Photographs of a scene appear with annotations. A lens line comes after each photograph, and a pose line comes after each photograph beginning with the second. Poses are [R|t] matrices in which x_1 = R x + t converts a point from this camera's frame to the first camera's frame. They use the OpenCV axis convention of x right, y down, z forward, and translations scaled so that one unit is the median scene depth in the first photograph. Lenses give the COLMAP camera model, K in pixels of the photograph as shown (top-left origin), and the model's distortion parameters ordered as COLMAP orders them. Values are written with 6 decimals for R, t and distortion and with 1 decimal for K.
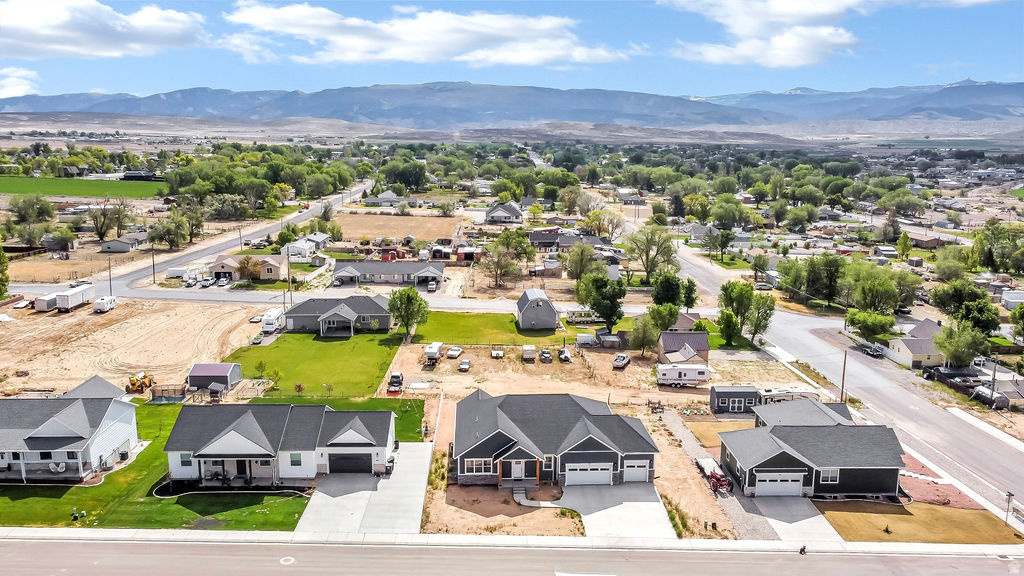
lens RADIAL K [[778.5, 0, 513.4], [0, 778.5, 288.9], [0, 0, 1]] dist [0.004981, -0.008065]
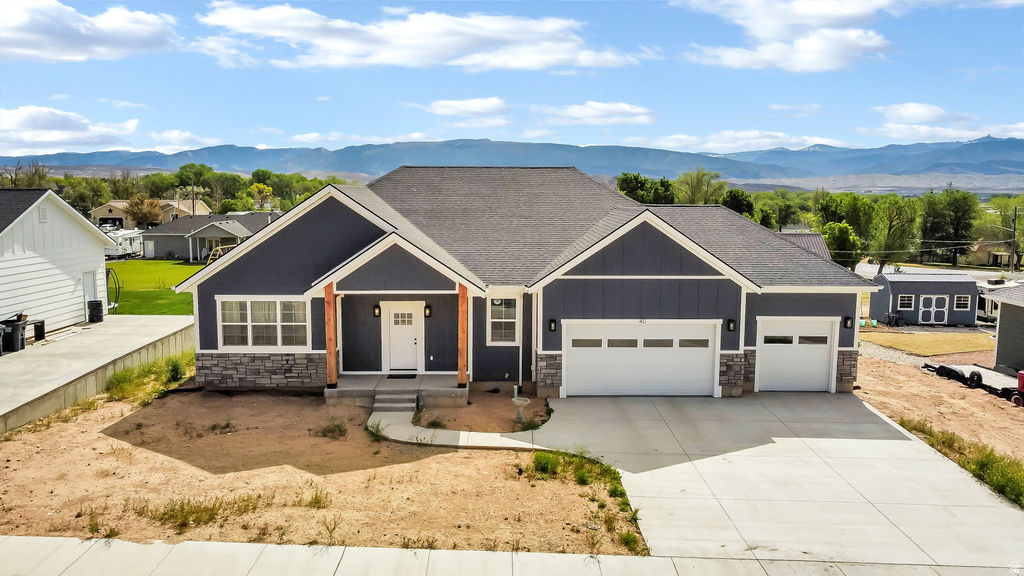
lens RADIAL K [[778.5, 0, 510.0], [0, 778.5, 288.9], [0, 0, 1]] dist [0.004981, -0.008065]
pose [[0.999588, 0.002376, -0.028587, 0.053329], [-0.004404, 0.997460, -0.071099, 0.222522], [0.028346, 0.071196, 0.997059, 0.670181]]
